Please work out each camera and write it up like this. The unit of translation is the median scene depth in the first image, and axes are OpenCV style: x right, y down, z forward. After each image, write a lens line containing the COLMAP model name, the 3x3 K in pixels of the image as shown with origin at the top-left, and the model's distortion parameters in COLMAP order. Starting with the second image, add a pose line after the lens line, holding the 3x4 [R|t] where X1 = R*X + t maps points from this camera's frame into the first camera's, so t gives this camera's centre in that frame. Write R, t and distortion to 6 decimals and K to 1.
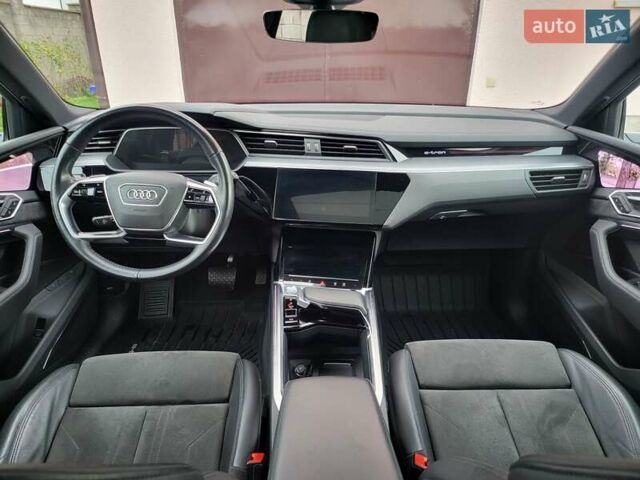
lens RADIAL K [[455.4, 0, 320.0], [0, 455.4, 240.0], [0, 0, 1]] dist [0.062291, -0.057803]
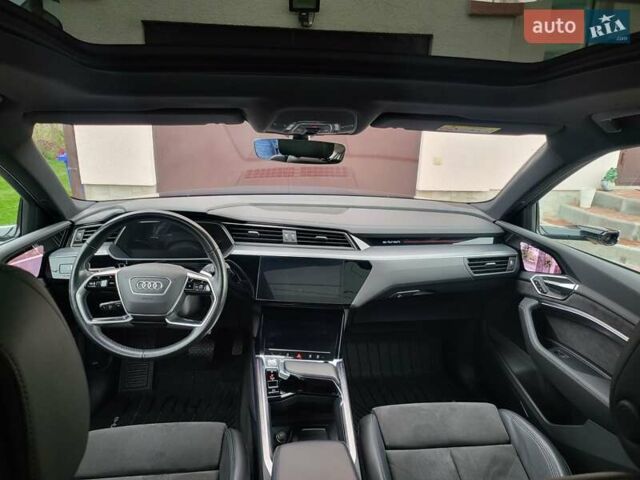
lens RADIAL K [[455.4, 0, 320.0], [0, 455.4, 240.0], [0, 0, 1]] dist [0.062291, -0.057803]
pose [[0.996192, -0.000765, 0.087180, -0.044744], [0.011872, 0.991837, -0.126955, -0.050114], [-0.086372, 0.127507, 0.988070, -0.185667]]
